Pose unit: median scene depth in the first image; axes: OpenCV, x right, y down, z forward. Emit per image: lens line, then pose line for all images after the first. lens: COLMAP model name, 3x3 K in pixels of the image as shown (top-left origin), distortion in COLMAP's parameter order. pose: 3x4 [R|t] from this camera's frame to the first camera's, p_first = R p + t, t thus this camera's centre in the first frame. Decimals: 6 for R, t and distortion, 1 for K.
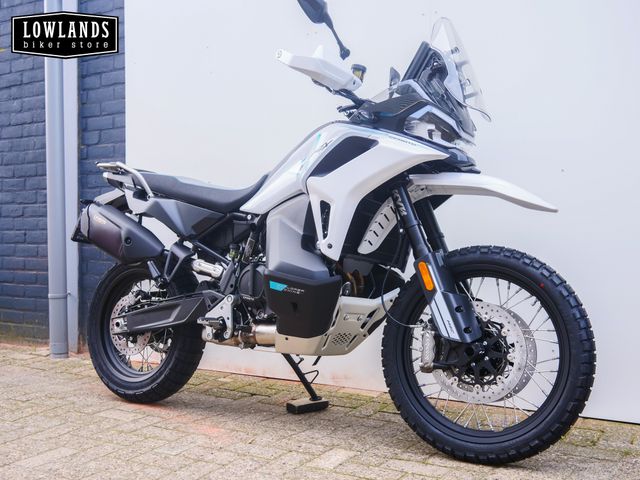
lens RADIAL K [[735.2, 0, 320.0], [0, 735.2, 240.0], [0, 0, 1]] dist [-0.021043, 0.017808]
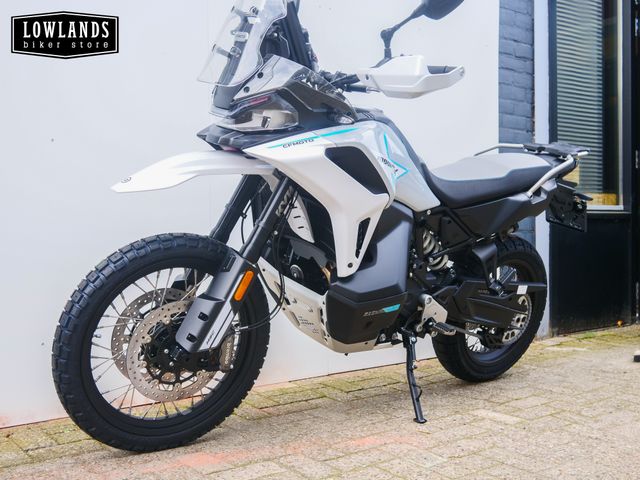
lens RADIAL K [[735.2, 0, 320.0], [0, 735.2, 240.0], [0, 0, 1]] dist [-0.021043, 0.017808]
pose [[0.350587, -0.015504, 0.936402, -0.886568], [0.015501, 0.999822, 0.010751, 0.010781], [-0.936402, 0.010746, 0.350765, 0.677179]]
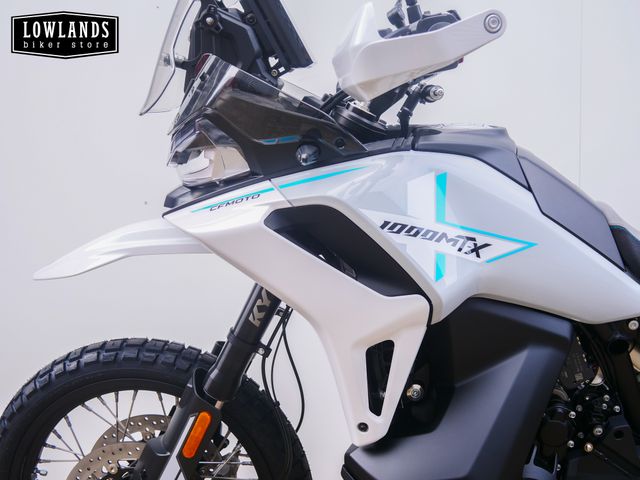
lens RADIAL K [[735.2, 0, 320.0], [0, 735.2, 240.0], [0, 0, 1]] dist [-0.021043, 0.017808]
pose [[0.872900, 0.043494, 0.485956, -0.390476], [-0.023266, 0.998596, -0.047584, -0.035958], [-0.487343, 0.030229, 0.872687, 0.575521]]
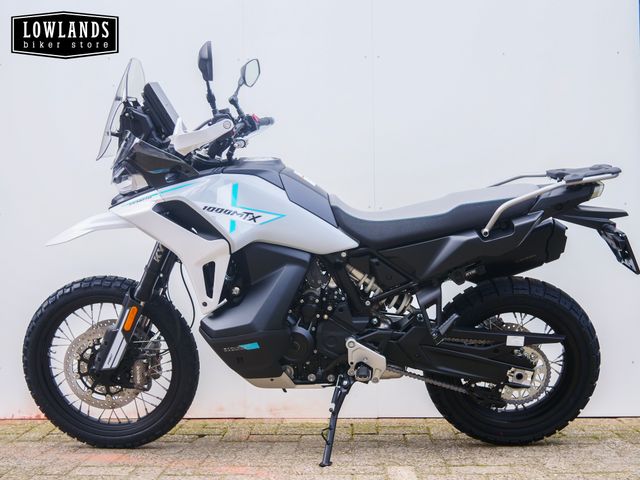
lens RADIAL K [[735.2, 0, 320.0], [0, 735.2, 240.0], [0, 0, 1]] dist [-0.021043, 0.017808]
pose [[0.871635, 0.015677, 0.489904, -0.470919], [0.014500, 0.998226, -0.057742, 0.022032], [-0.489941, 0.057434, 0.869862, 0.115866]]
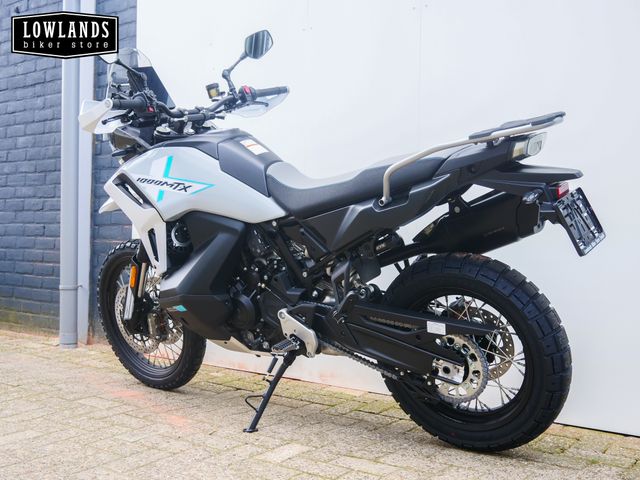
lens RADIAL K [[735.2, 0, 320.0], [0, 735.2, 240.0], [0, 0, 1]] dist [-0.021043, 0.017808]
pose [[0.995755, 0.021326, -0.089538, 0.112421], [-0.022150, 0.999721, -0.008218, 0.014140], [0.089338, 0.010167, 0.995949, 0.012488]]
